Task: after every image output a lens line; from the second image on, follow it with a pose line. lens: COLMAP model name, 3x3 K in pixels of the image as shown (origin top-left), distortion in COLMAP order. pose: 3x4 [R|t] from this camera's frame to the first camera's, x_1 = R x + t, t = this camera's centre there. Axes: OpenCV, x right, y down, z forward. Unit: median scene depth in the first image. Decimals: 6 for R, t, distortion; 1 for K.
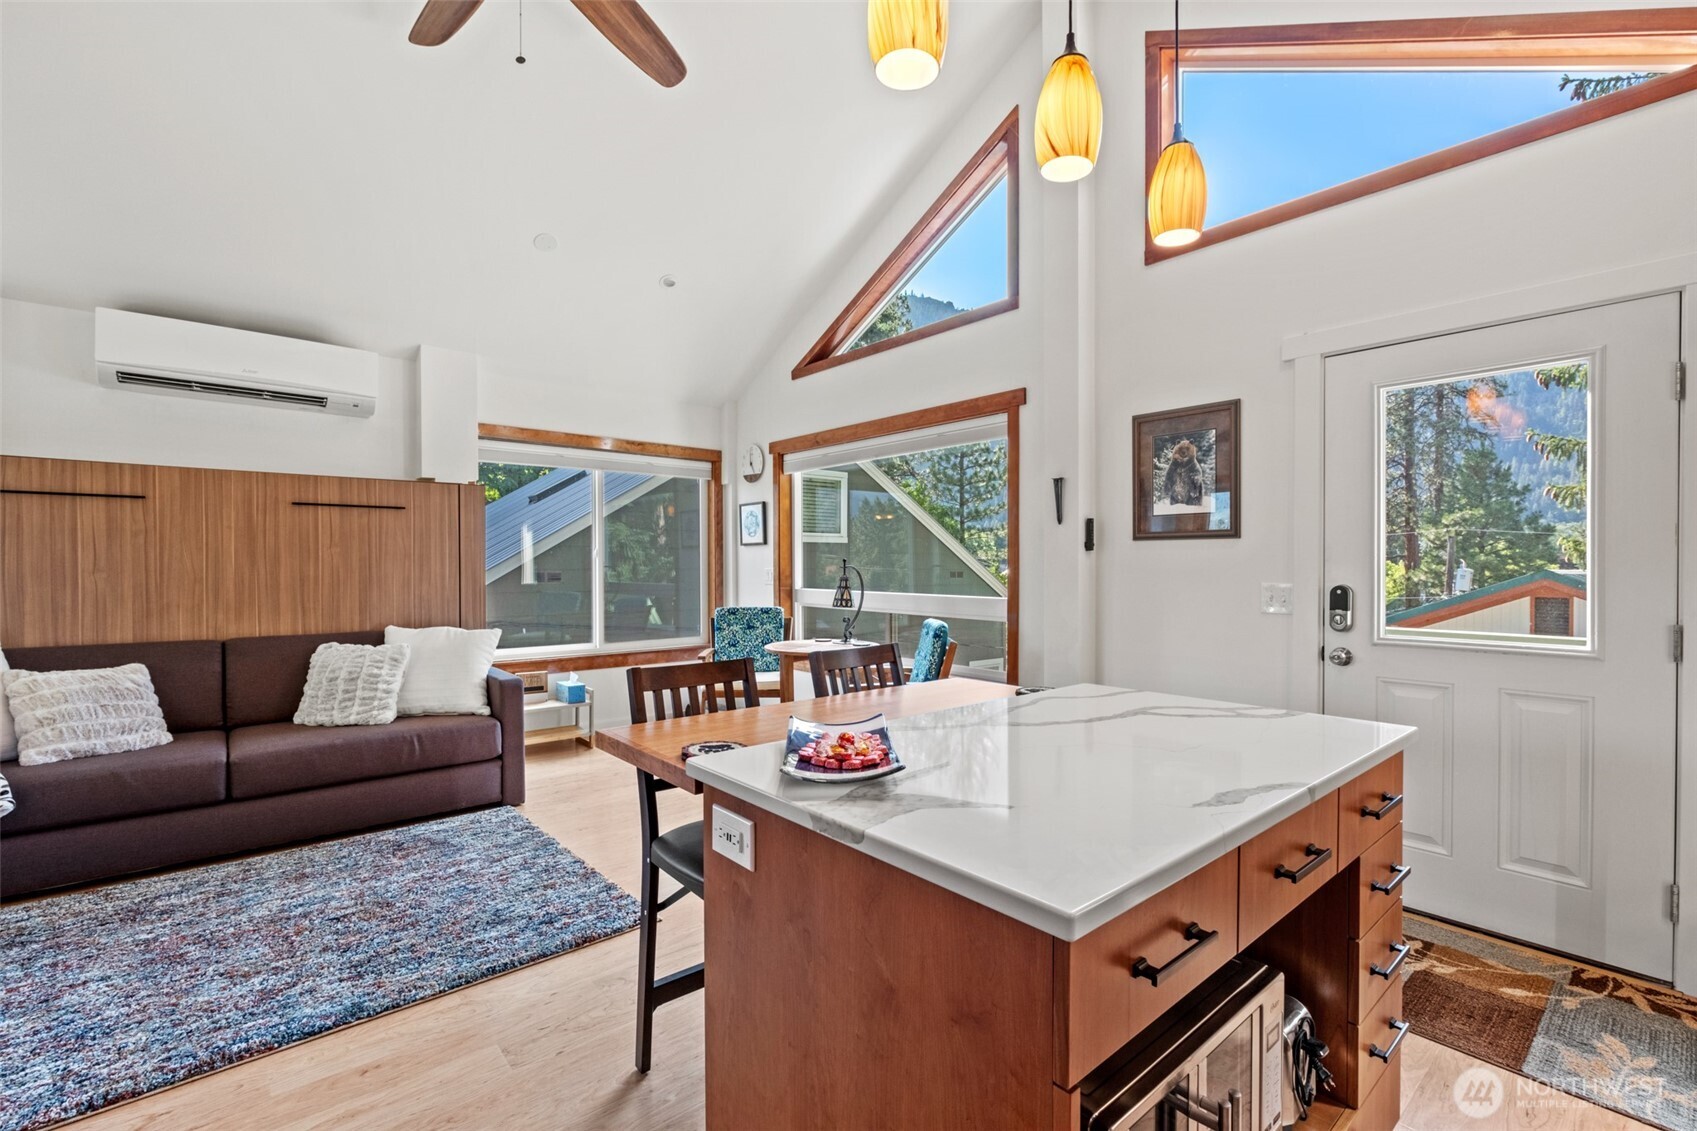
lens RADIAL K [[748.5, 0, 847.9], [0, 748.5, 573.0], [0, 0, 1]] dist [-0.010216, 0.000938]
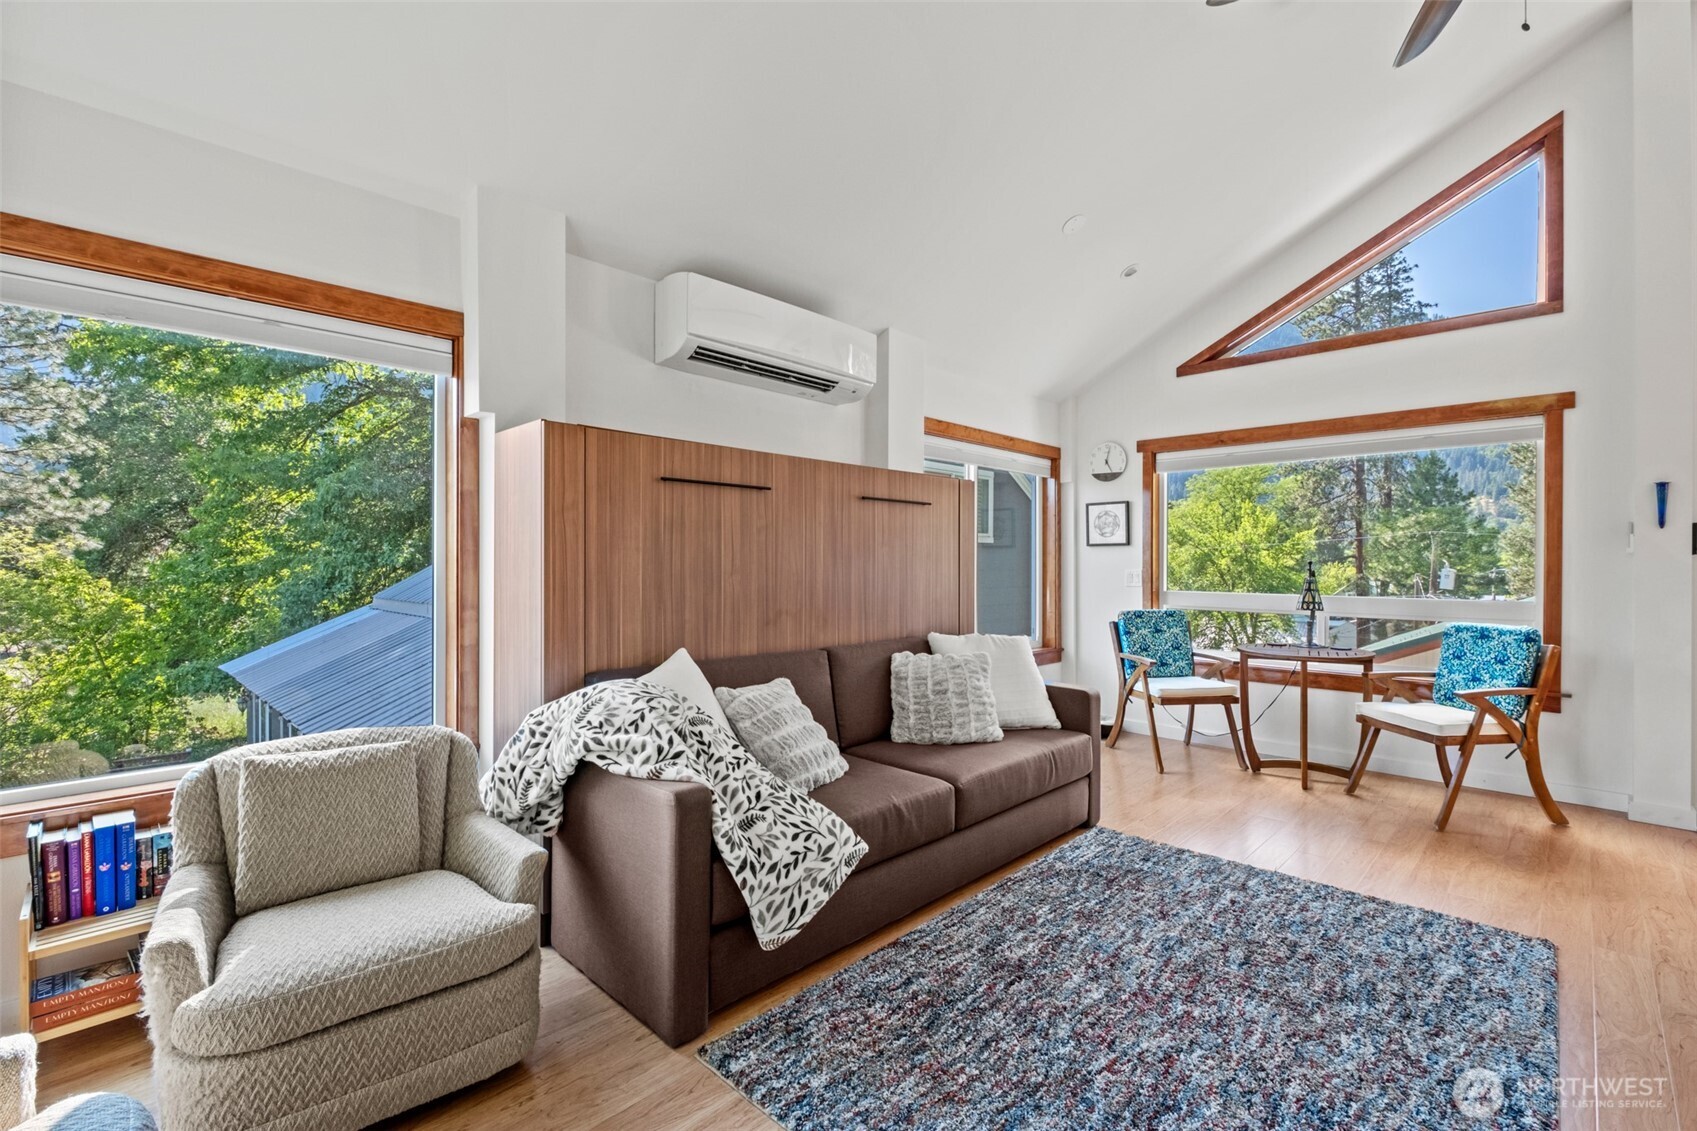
lens RADIAL K [[748.5, 0, 836.5], [0, 748.5, 563.5], [0, 0, 1]] dist [-0.010216, 0.000938]
pose [[0.996566, 0.003972, 0.082713, -0.794101], [-0.003167, 0.999946, -0.009859, -0.004215], [-0.082747, 0.009564, 0.996525, 0.089824]]
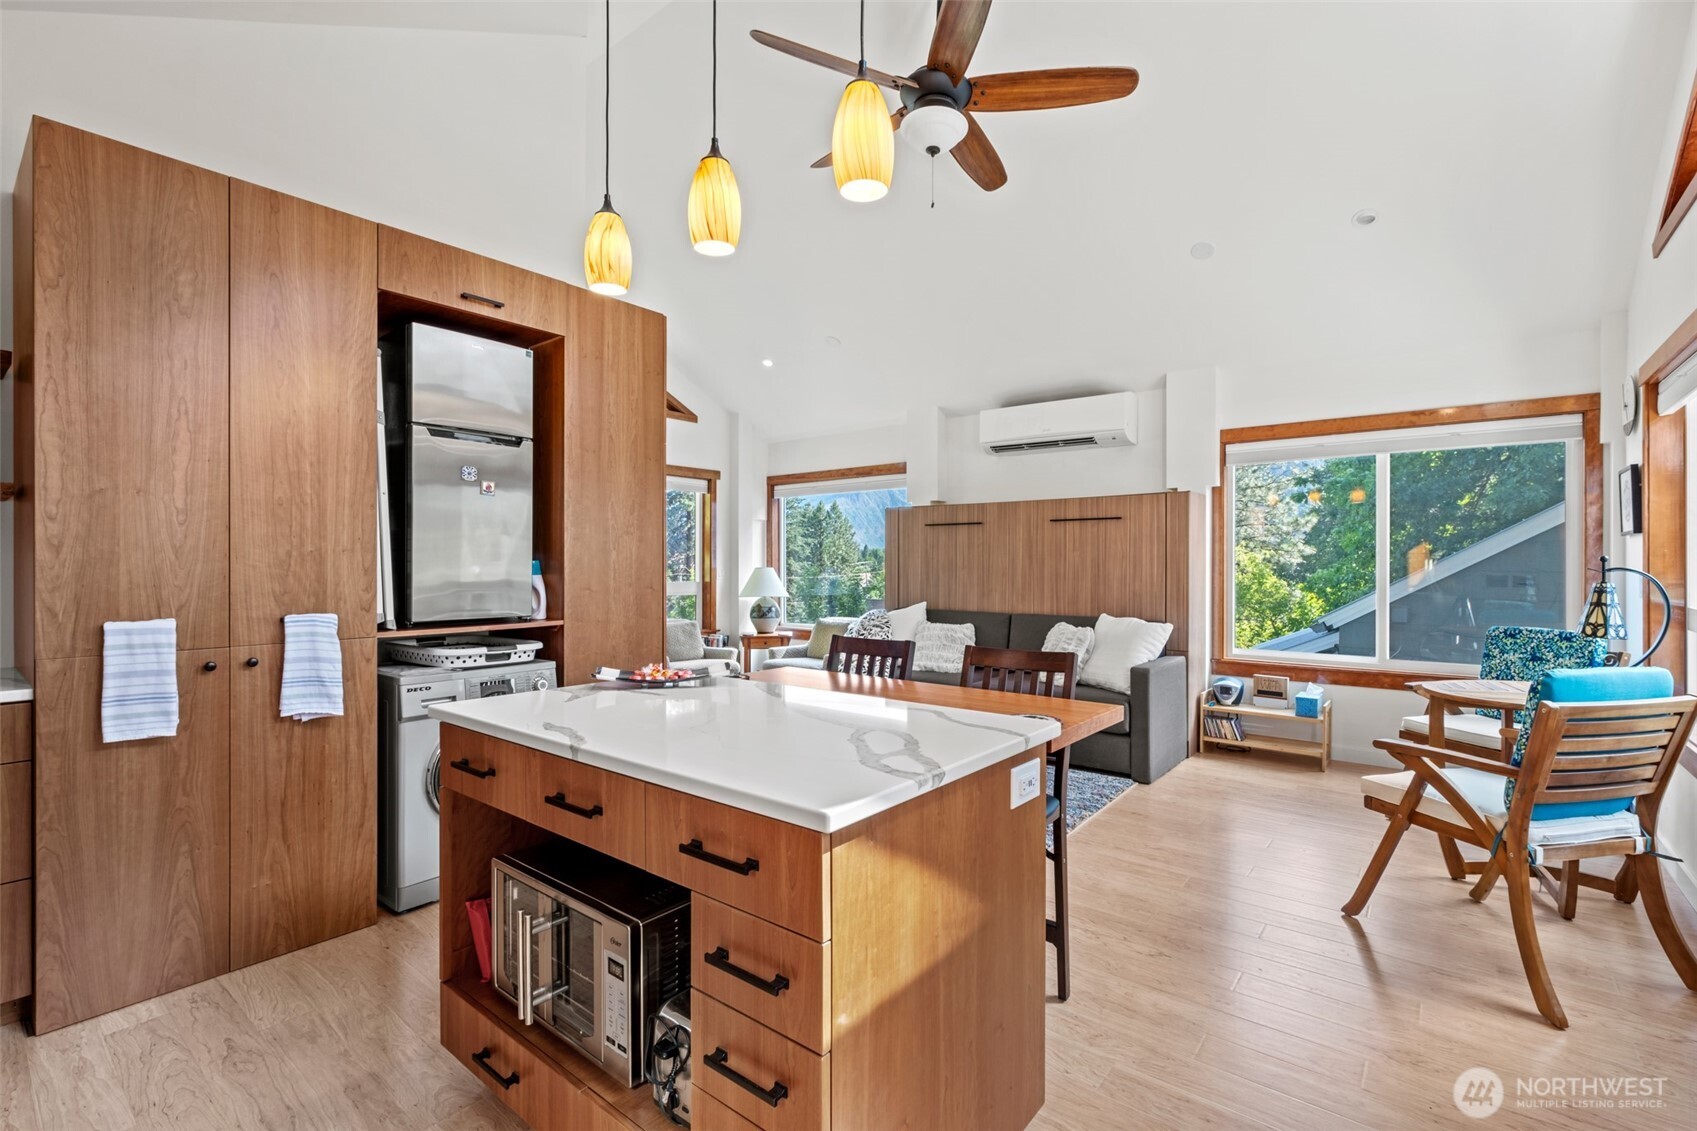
lens RADIAL K [[748.5, 0, 832.3], [0, 748.5, 565.6], [0, 0, 1]] dist [-0.010216, 0.000938]
pose [[0.168890, 0.002902, -0.985631, 0.529916], [-0.012575, 0.999921, 0.000790, -0.004606], [0.985555, 0.012260, 0.168913, 0.334760]]
